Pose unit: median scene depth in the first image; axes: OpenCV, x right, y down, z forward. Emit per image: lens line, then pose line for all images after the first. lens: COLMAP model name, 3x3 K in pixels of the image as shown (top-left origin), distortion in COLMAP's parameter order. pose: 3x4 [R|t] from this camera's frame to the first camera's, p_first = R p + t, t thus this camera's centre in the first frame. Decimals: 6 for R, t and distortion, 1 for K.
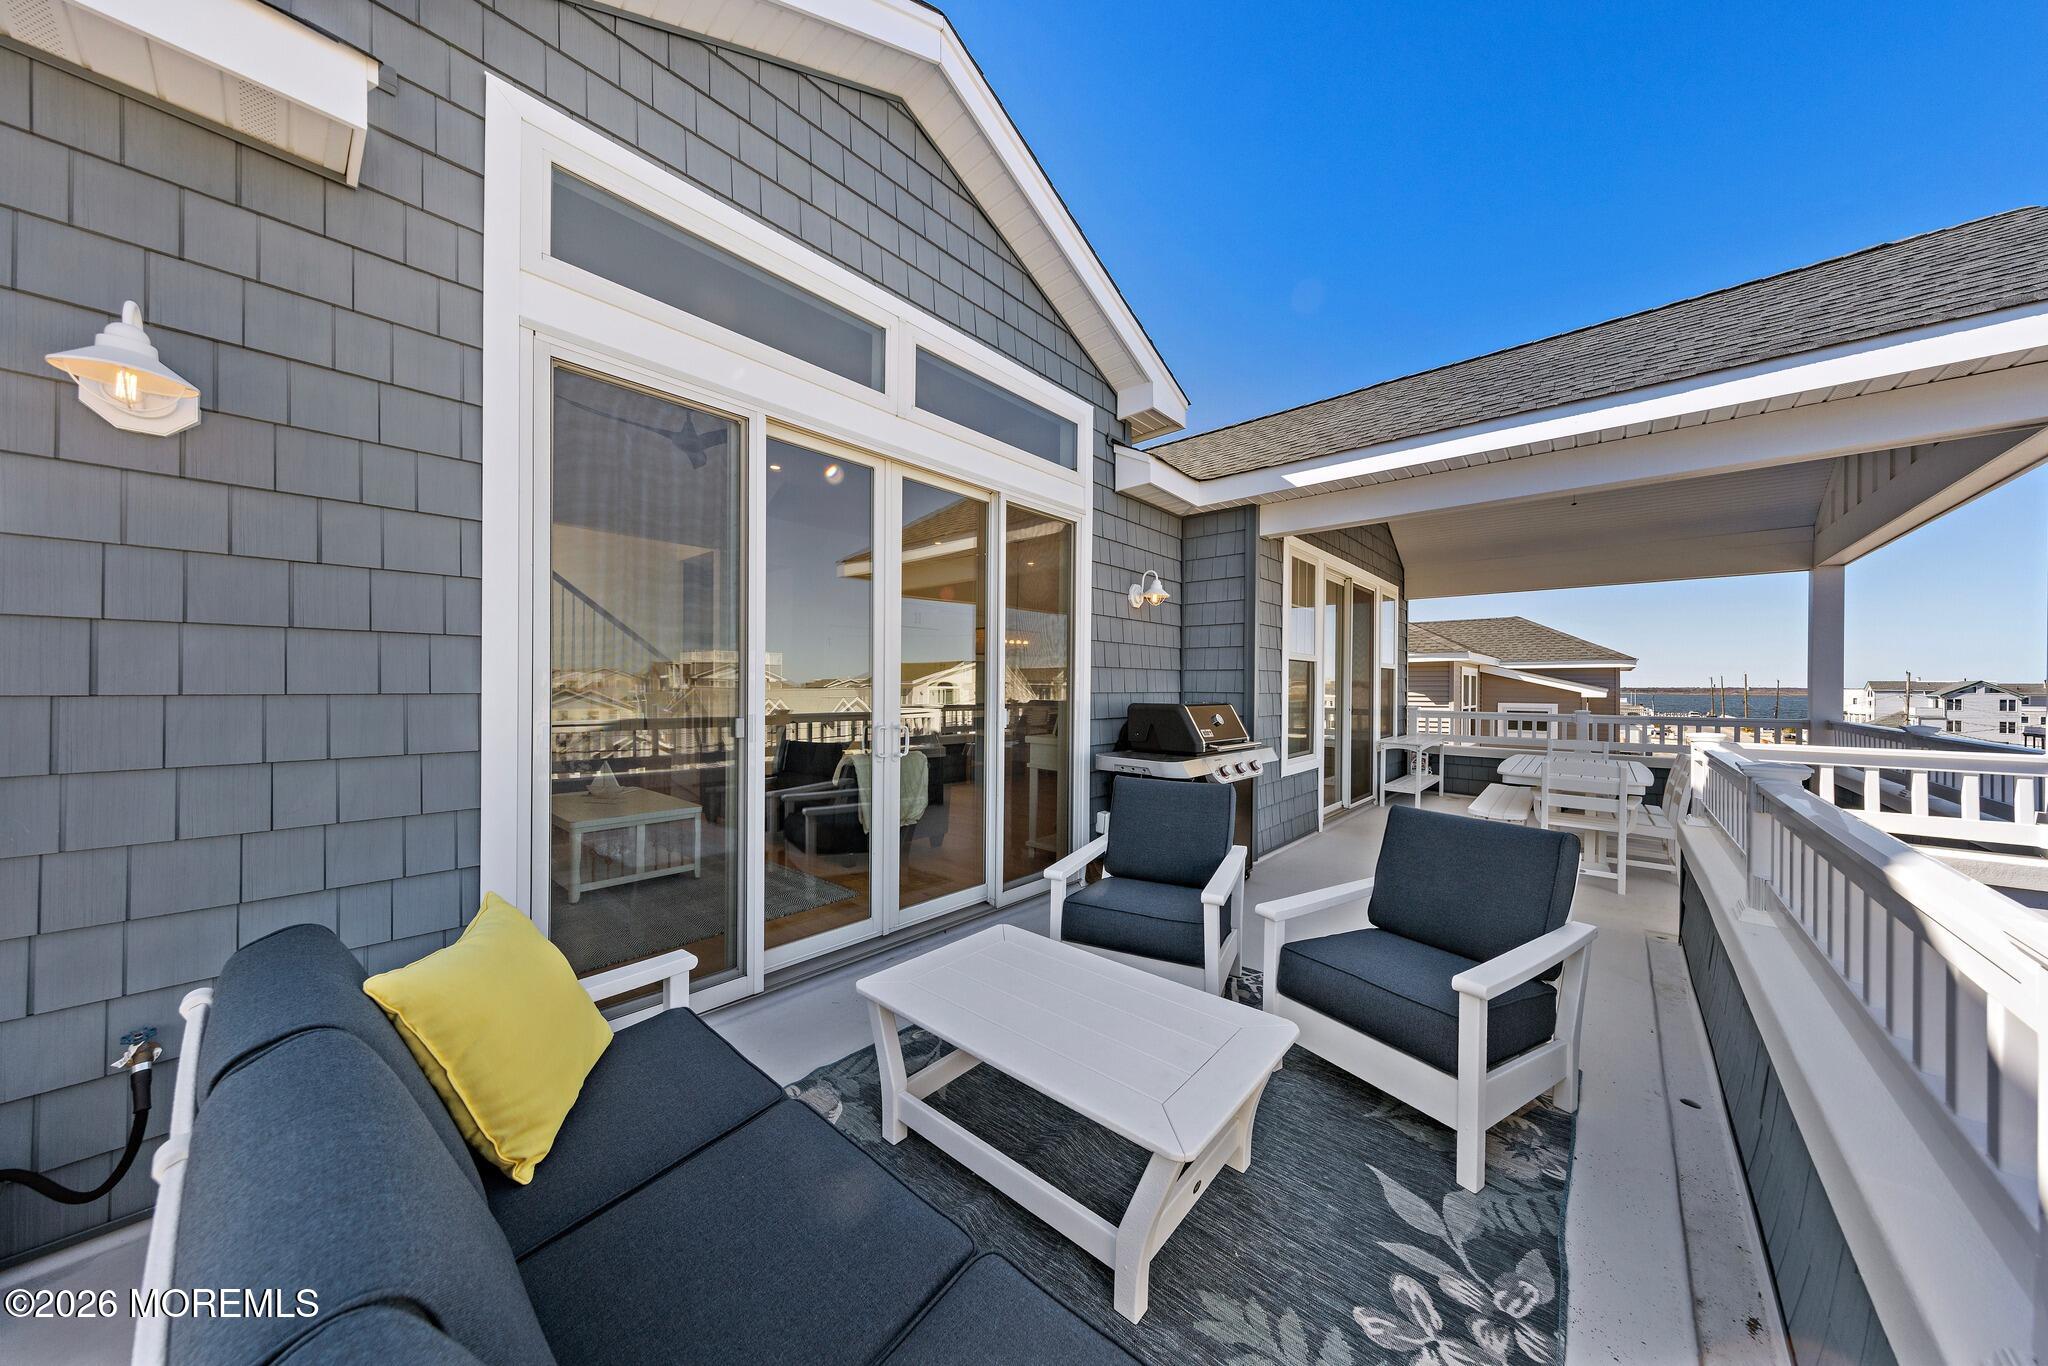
lens RADIAL K [[669.8, 0, 1024.0], [0, 669.8, 683.0], [0, 0, 1]] dist [0.008481, 0.000098]
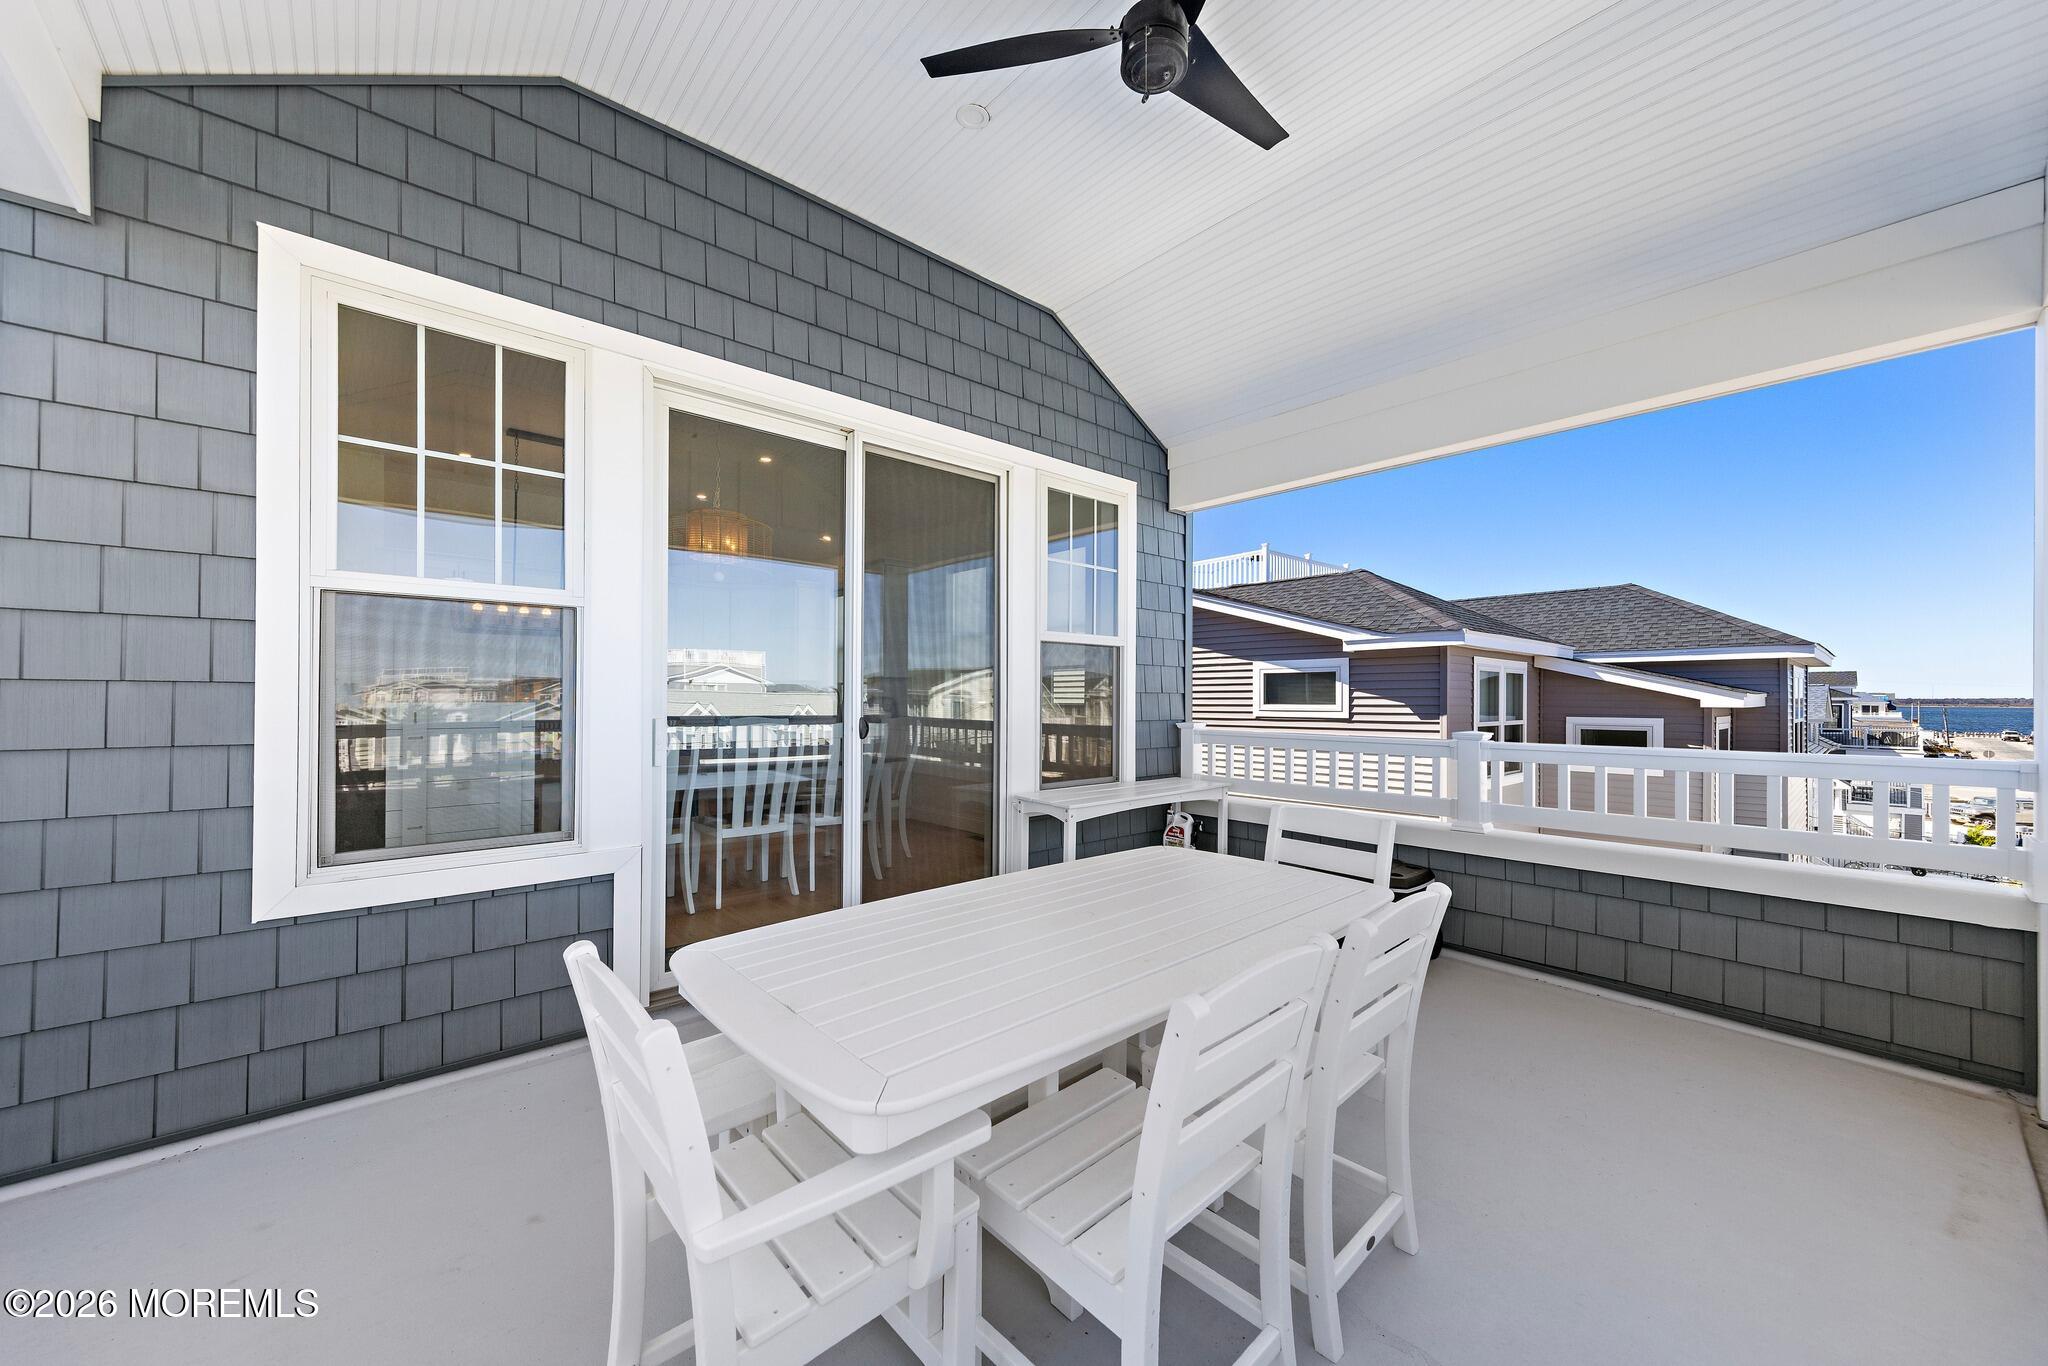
lens RADIAL K [[756.3, 0, 1017.7], [0, 756.3, 698.3], [0, 0, 1]] dist [-0.000734, -0.000047]
pose [[0.989835, -0.002919, -0.142189, 0.285452], [0.003381, 0.999990, 0.003007, 0.007945], [0.142179, -0.003457, 0.989835, 0.221532]]
